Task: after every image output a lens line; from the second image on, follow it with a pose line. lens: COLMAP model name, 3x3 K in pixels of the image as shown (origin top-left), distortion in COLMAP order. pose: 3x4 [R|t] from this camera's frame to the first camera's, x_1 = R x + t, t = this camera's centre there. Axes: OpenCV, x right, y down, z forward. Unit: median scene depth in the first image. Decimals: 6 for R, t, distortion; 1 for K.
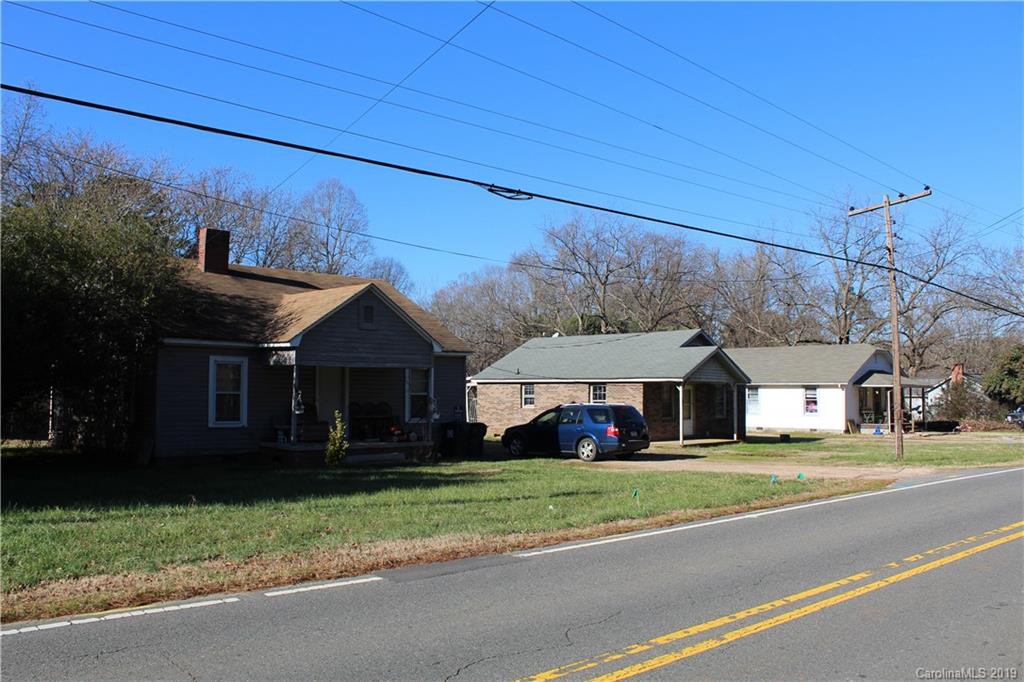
lens RADIAL K [[854.7, 0, 515.0], [0, 854.7, 341.8], [0, 0, 1]] dist [-0.067826, -0.006333]
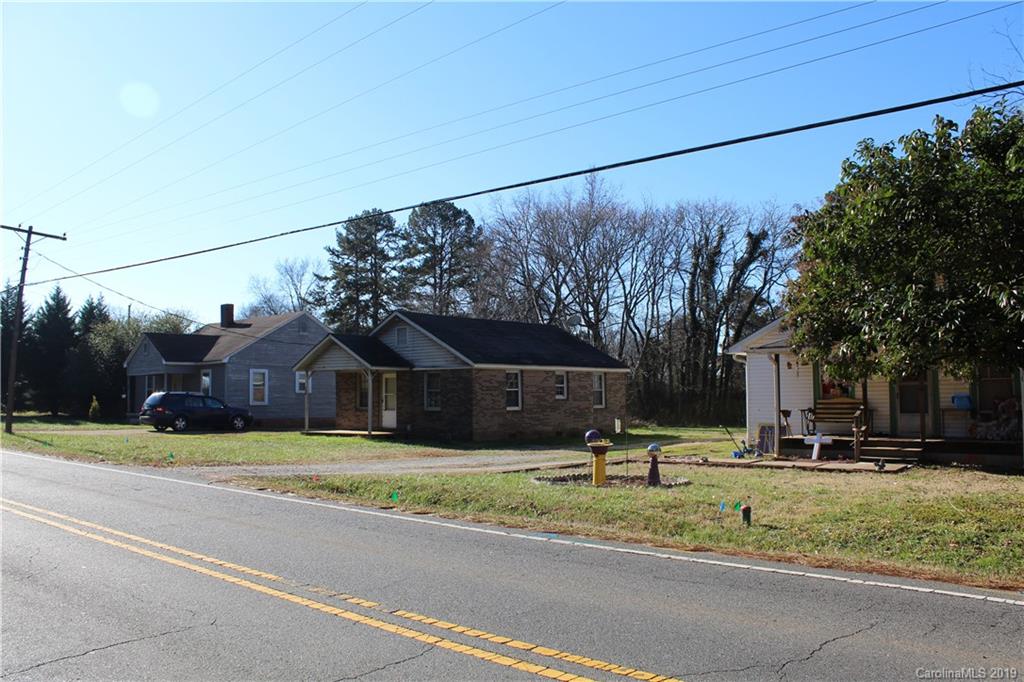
lens RADIAL K [[854.7, 0, 513.7], [0, 854.7, 342.1], [0, 0, 1]] dist [-0.067826, -0.006333]
pose [[0.080164, -0.061588, -0.994877, 1.710494], [0.063685, 0.996367, -0.056548, 0.115050], [0.994745, -0.058825, 0.083795, 1.566974]]
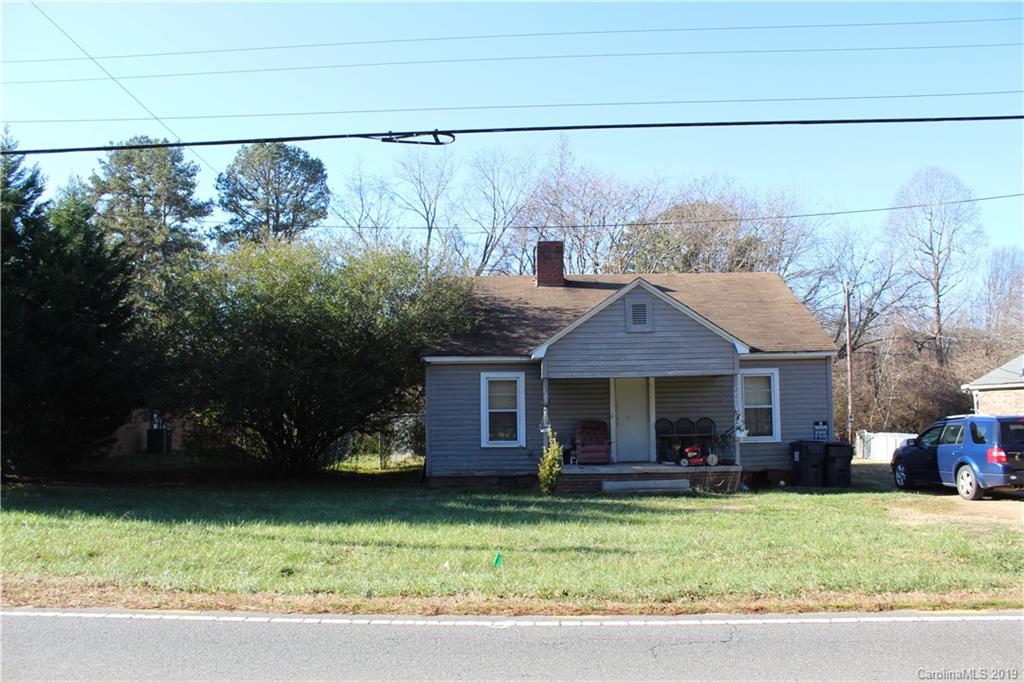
lens RADIAL K [[854.7, 0, 513.1], [0, 854.7, 340.3], [0, 0, 1]] dist [-0.067826, -0.006333]
pose [[0.740399, -0.070766, -0.668432, 0.276675], [0.059261, 0.997443, -0.039956, 0.018044], [0.669550, -0.010029, 0.742699, 0.262186]]
